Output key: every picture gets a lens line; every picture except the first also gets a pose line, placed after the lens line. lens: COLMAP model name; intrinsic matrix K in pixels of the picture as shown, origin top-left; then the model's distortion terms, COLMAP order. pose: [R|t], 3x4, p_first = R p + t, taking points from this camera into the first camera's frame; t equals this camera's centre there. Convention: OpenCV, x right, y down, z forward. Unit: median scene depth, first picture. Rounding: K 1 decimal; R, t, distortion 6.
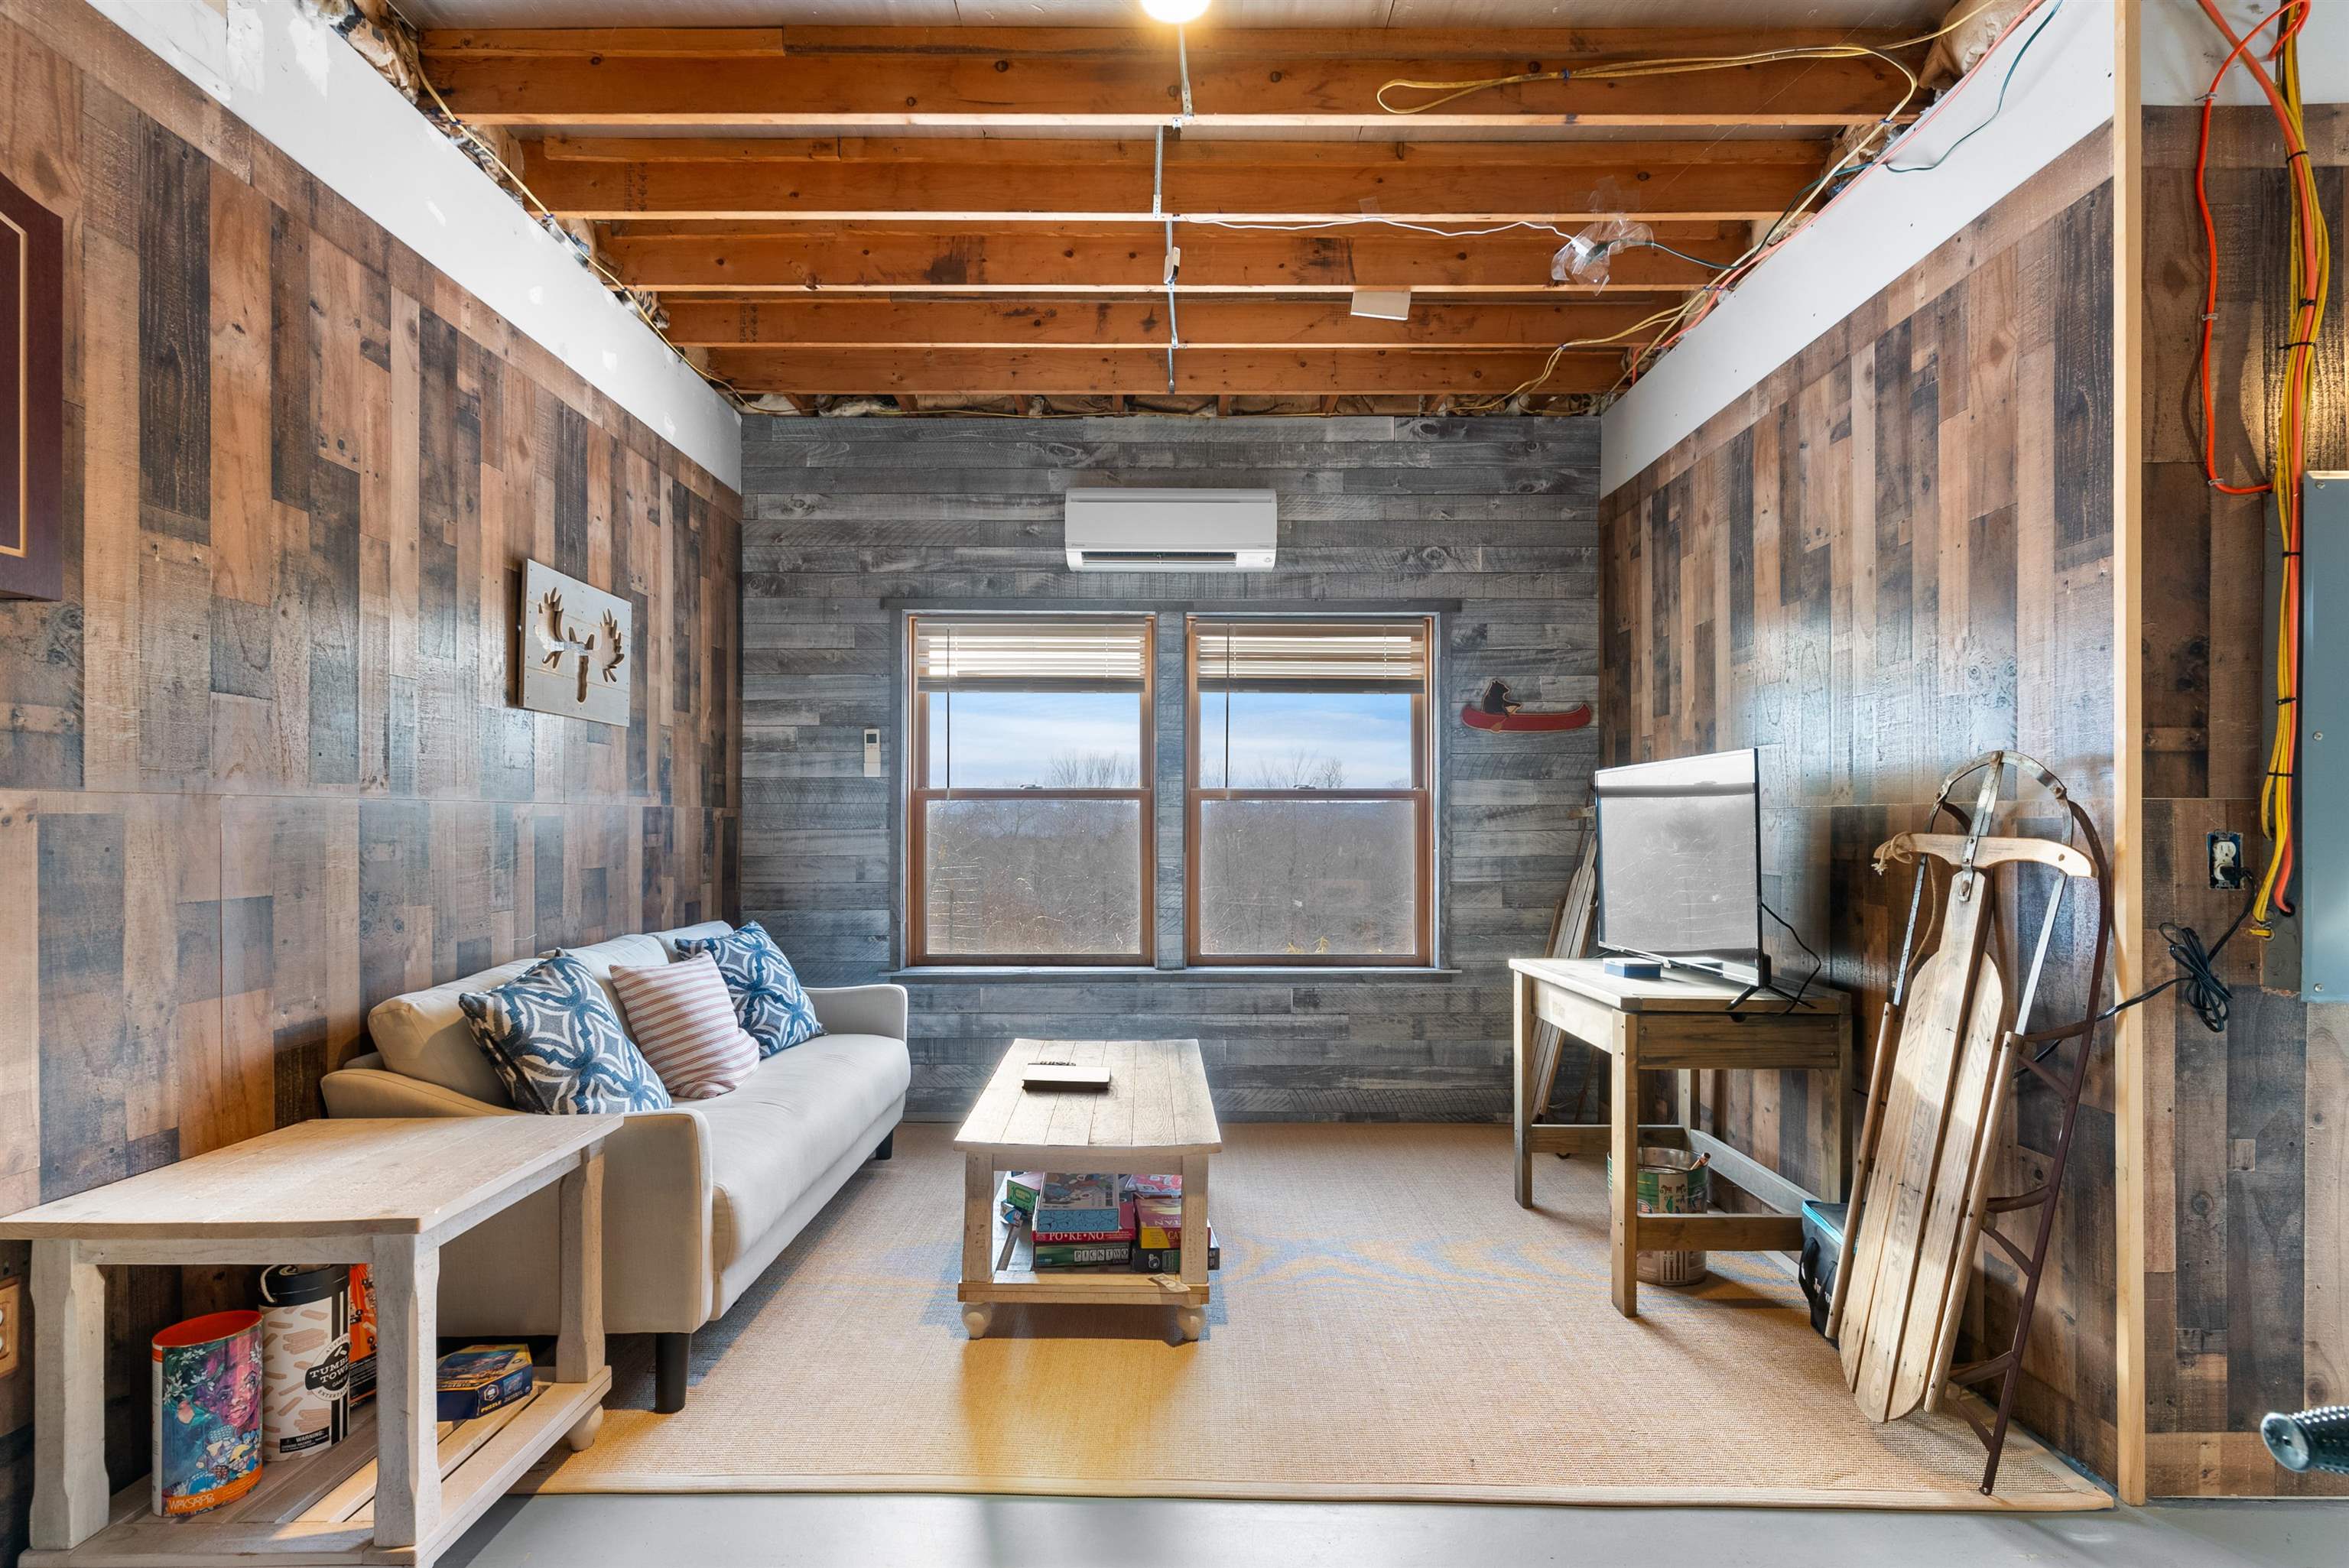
lens RADIAL K [[1152.0, 0, 1169.8], [0, 1152.0, 797.5], [0, 0, 1]] dist [0.007194, -0.002494]
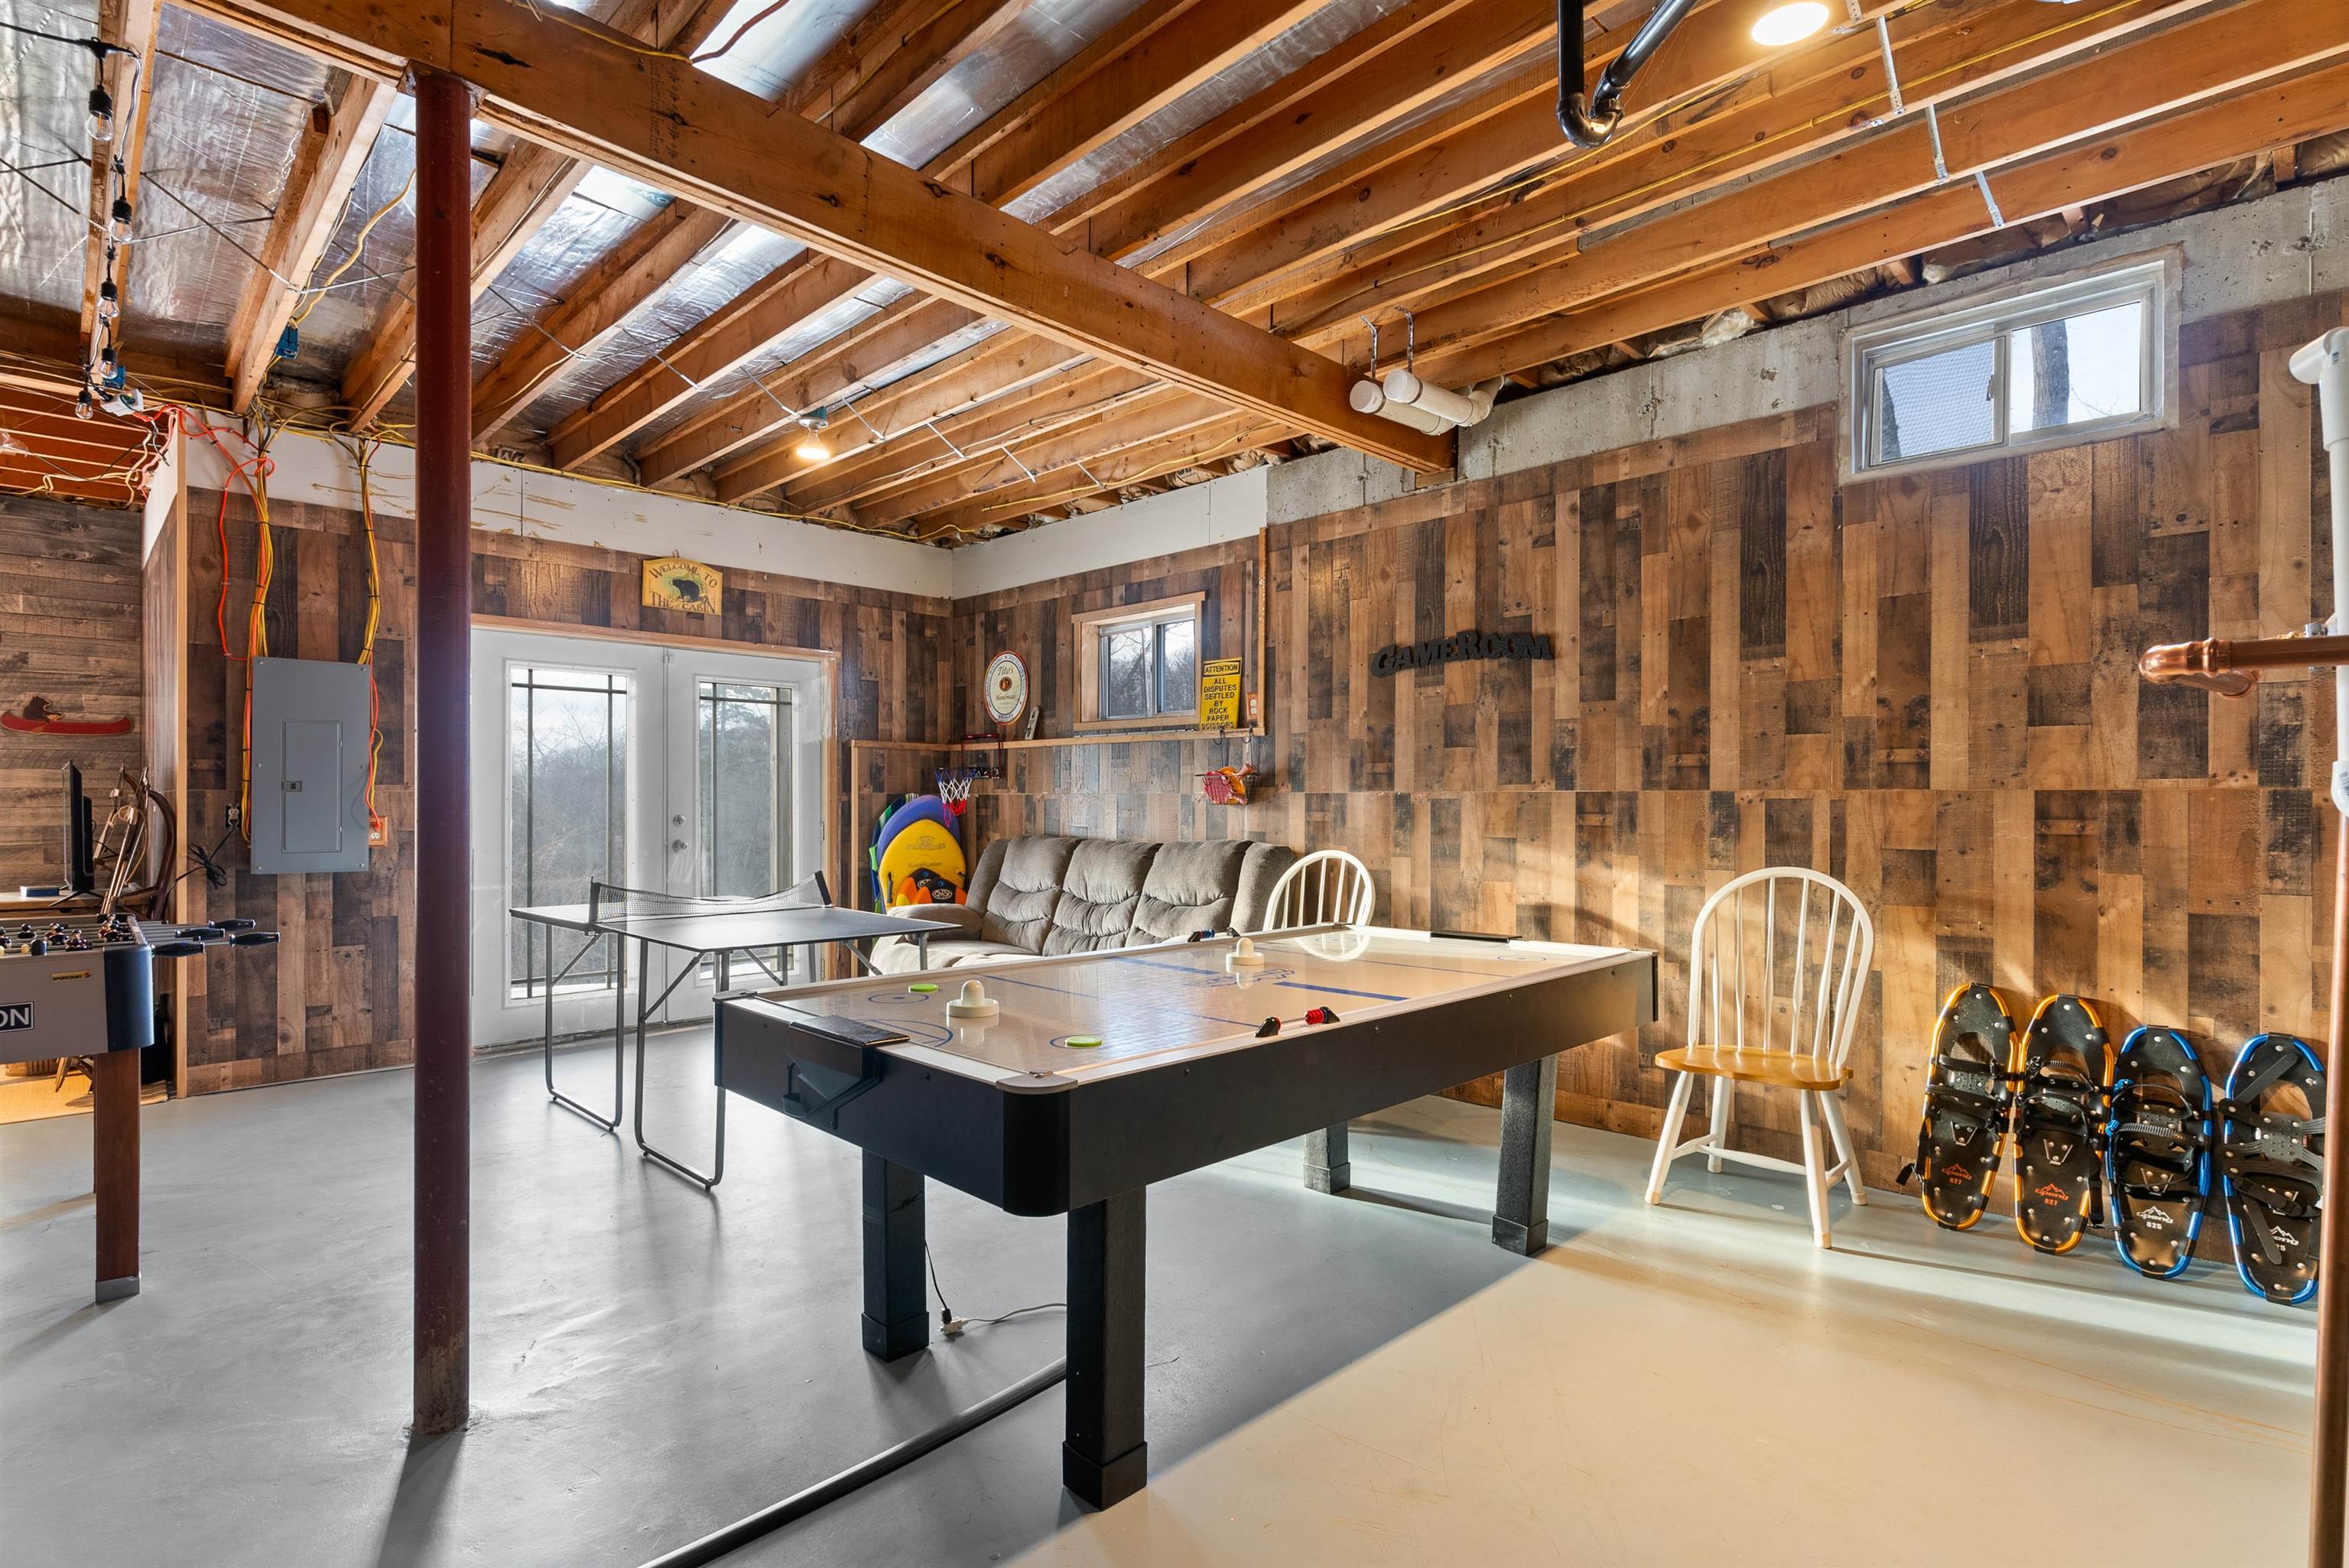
lens RADIAL K [[1152.0, 0, 1177.3], [0, 1152.0, 798.2], [0, 0, 1]] dist [0.007194, -0.002494]
pose [[0.713606, 0.001362, 0.700546, 0.286181], [-0.014699, 0.999807, 0.013029, -0.018657], [-0.700393, -0.019595, 0.713489, -0.901605]]
